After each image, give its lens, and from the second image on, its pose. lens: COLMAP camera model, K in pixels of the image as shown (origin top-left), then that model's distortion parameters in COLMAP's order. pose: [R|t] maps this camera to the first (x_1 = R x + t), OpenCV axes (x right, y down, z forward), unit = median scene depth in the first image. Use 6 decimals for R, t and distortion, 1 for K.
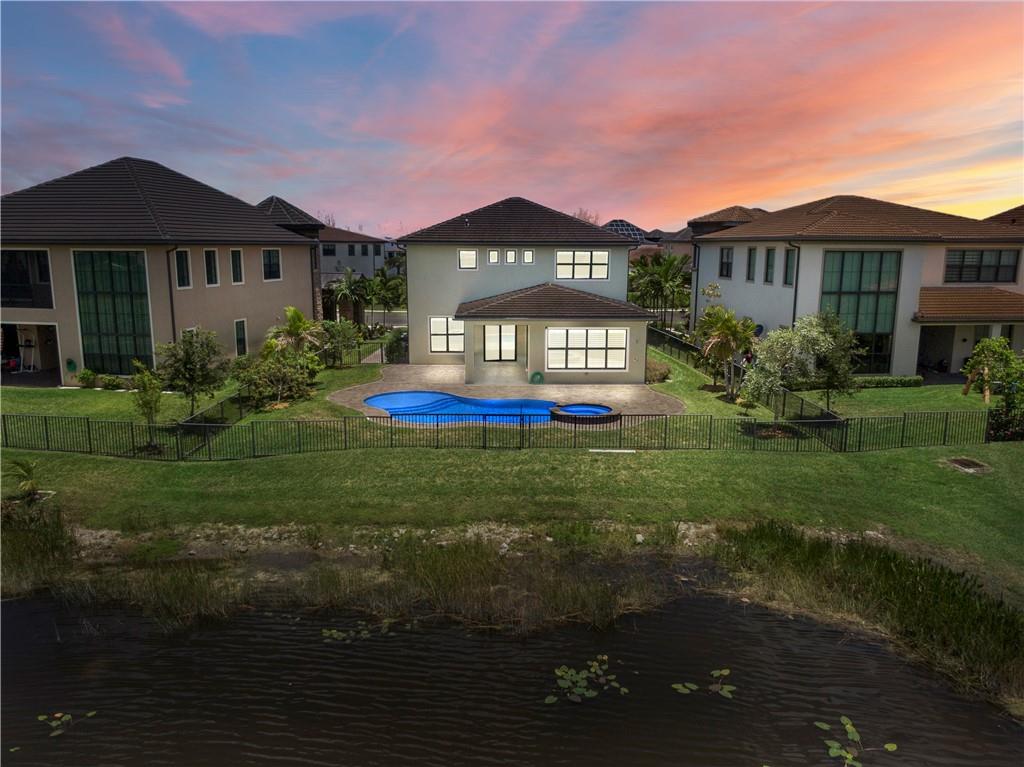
lens RADIAL K [[751.4, 0, 512.0], [0, 751.4, 383.5], [0, 0, 1]] dist [0.015155, 0.000908]
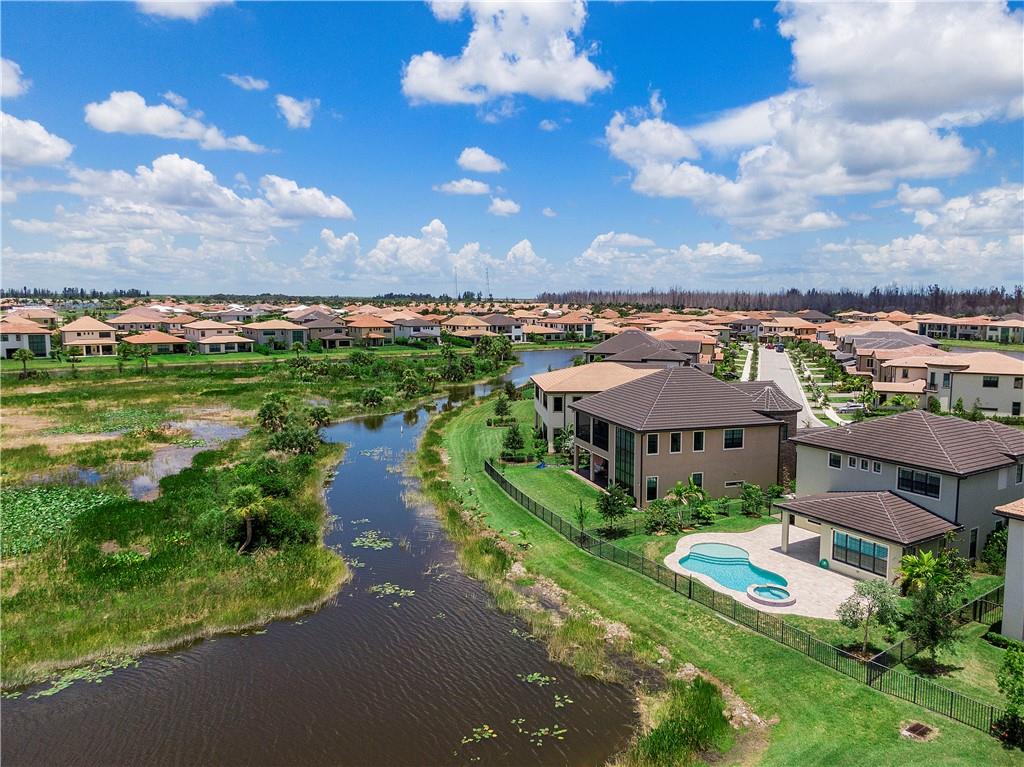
lens RADIAL K [[741.6, 0, 512.0], [0, 741.6, 383.5], [0, 0, 1]] dist [-0.003525, -0.004385]
pose [[0.493672, 0.100868, -0.863779, 0.909186], [-0.159634, 0.986884, 0.024009, -0.279273], [0.854871, 0.126035, 0.503299, -0.207792]]
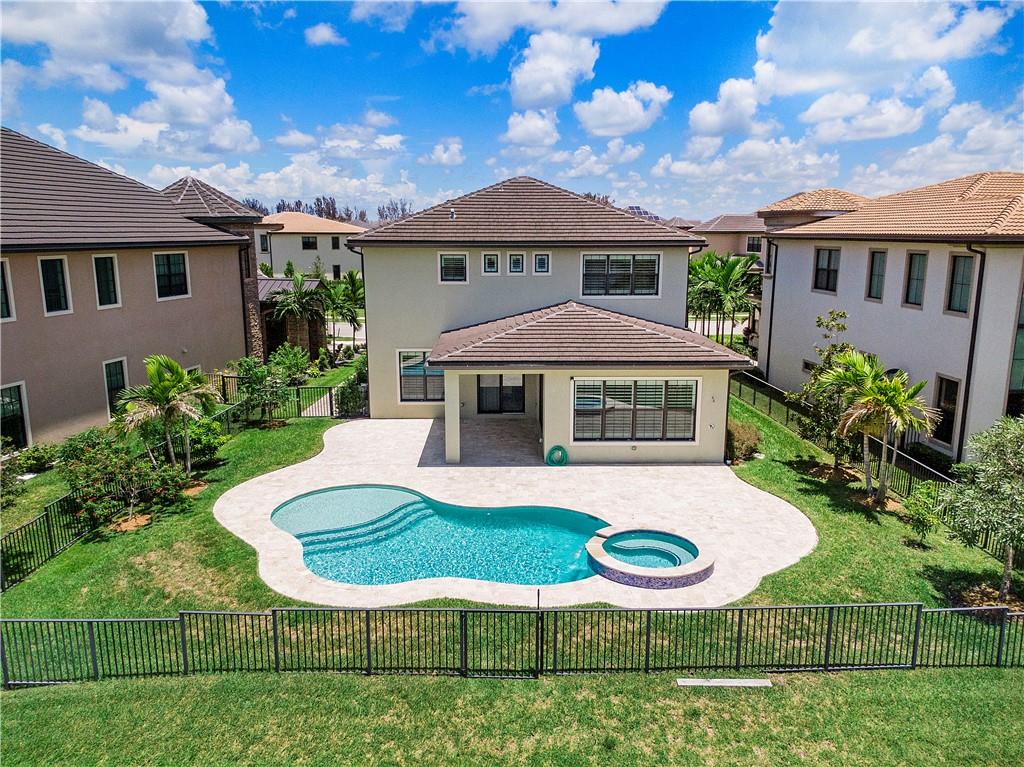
lens RADIAL K [[743.2, 0, 512.0], [0, 743.2, 383.5], [0, 0, 1]] dist [0.001281, -0.004186]
pose [[0.999972, -0.003181, -0.006764, -0.000764], [0.003309, 0.999816, 0.018891, -0.083488], [0.006702, -0.018913, 0.999799, 0.374867]]
